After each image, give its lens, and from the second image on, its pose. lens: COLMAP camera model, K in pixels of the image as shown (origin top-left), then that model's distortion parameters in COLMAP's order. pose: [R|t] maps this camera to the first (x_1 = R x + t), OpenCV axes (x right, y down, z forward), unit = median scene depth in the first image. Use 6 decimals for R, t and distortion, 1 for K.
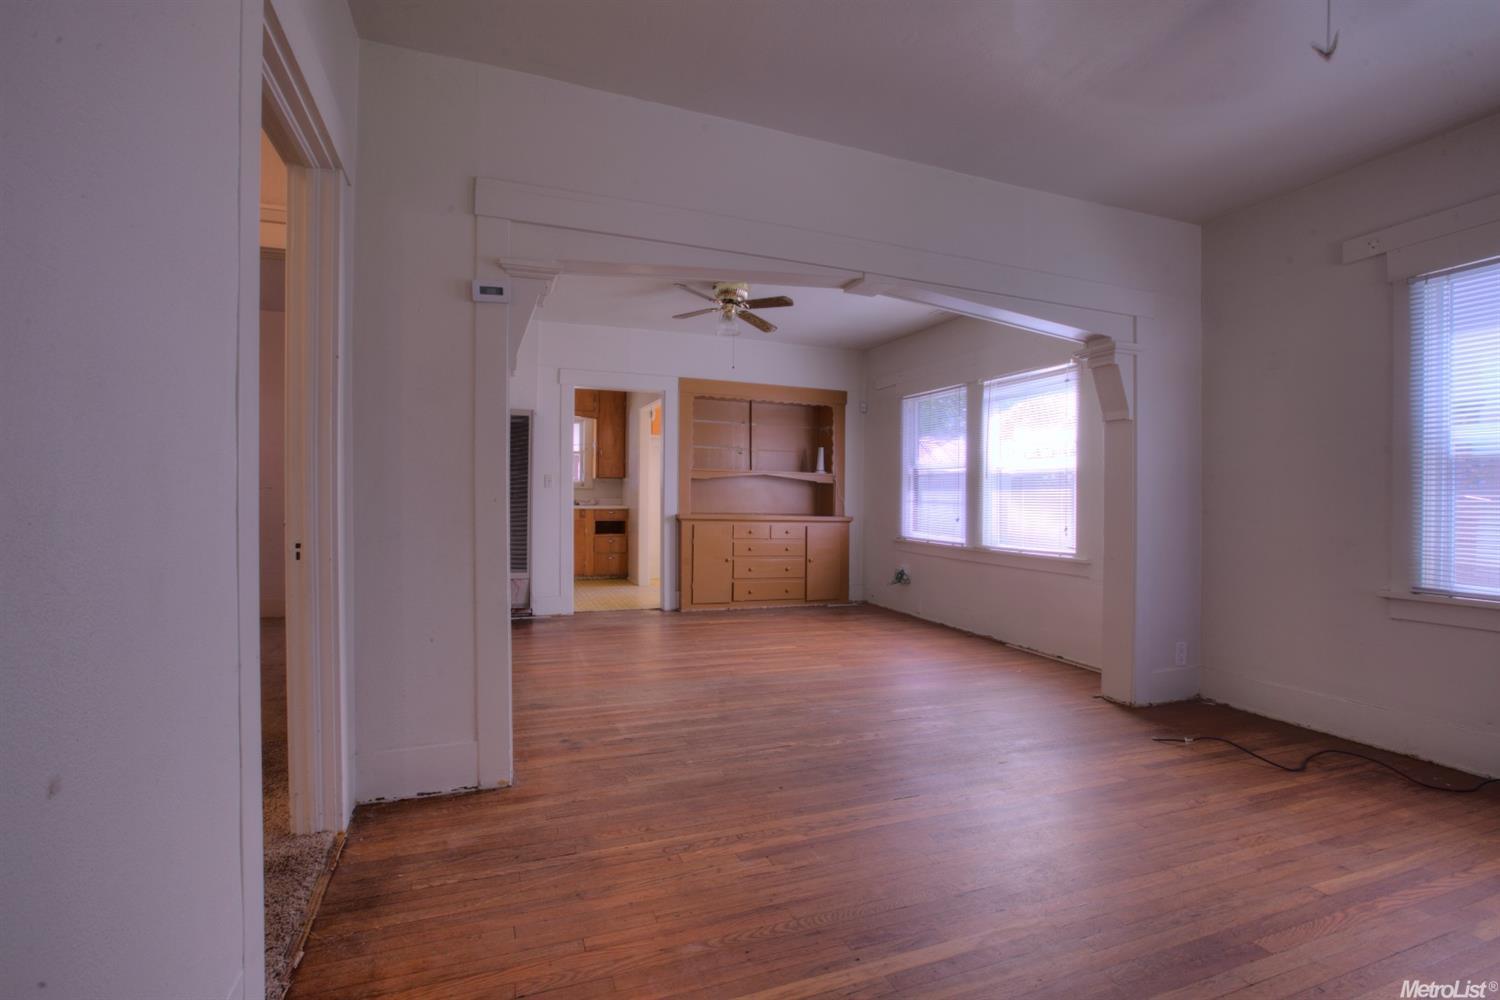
lens RADIAL K [[688.0, 0, 743.3], [0, 688.0, 498.2], [0, 0, 1]] dist [-0.052556, 0.019720]
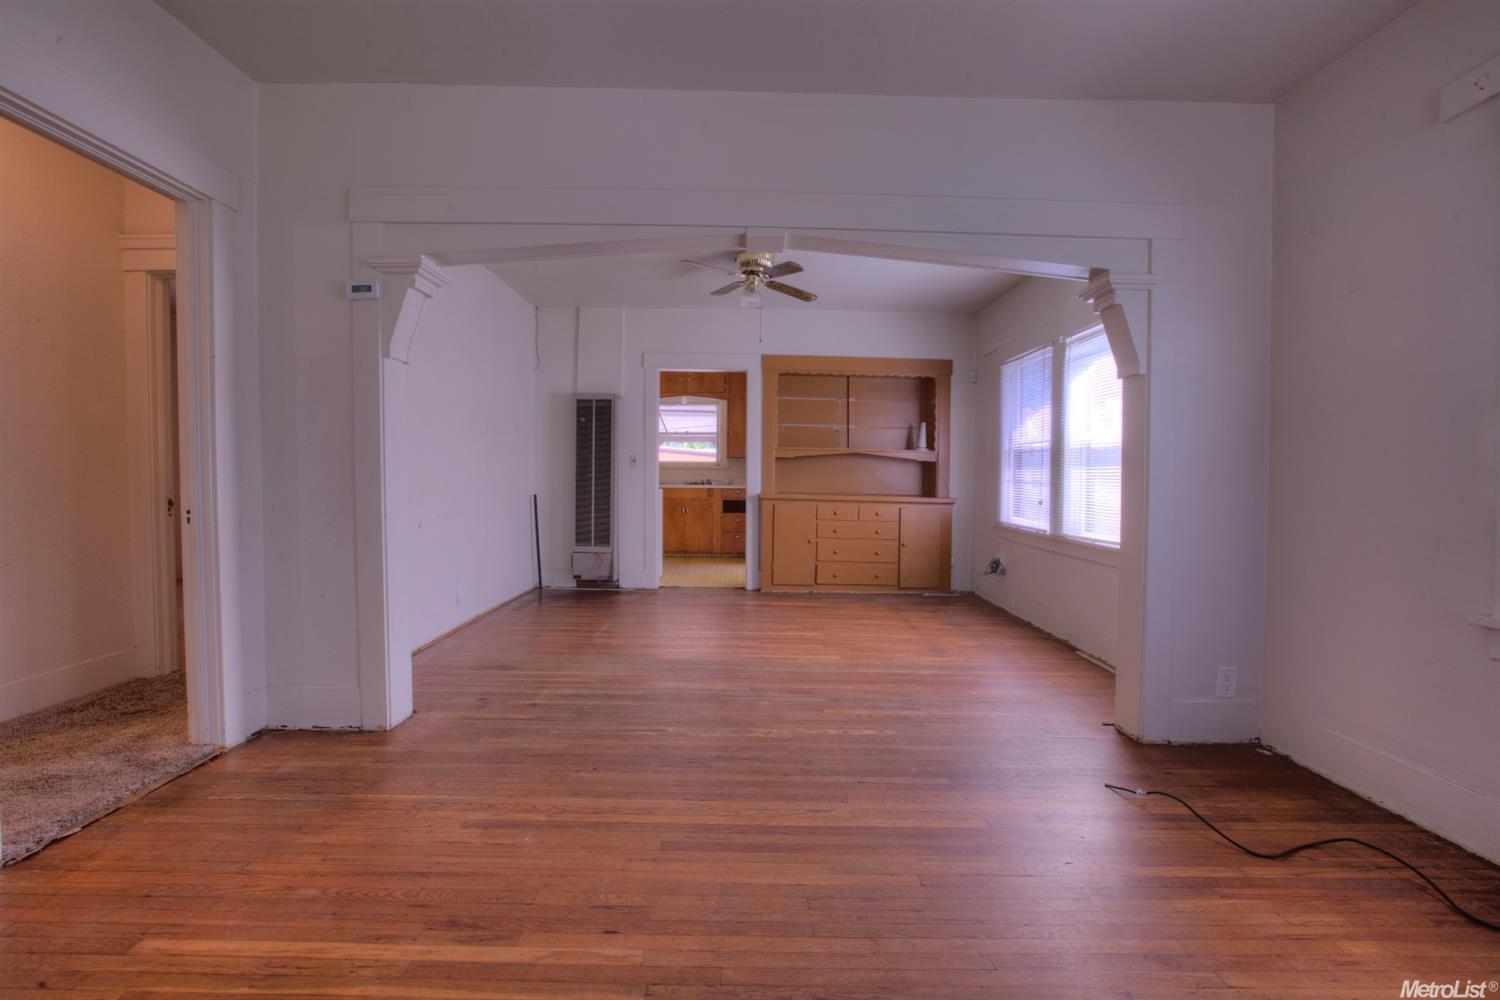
lens RADIAL K [[688.0, 0, 743.3], [0, 688.0, 498.2], [0, 0, 1]] dist [-0.052556, 0.019720]
pose [[0.938975, 0.011431, -0.343796, 0.310163], [-0.002196, 0.999627, 0.027239, 0.004049], [0.343979, -0.024822, 0.938649, 0.085220]]
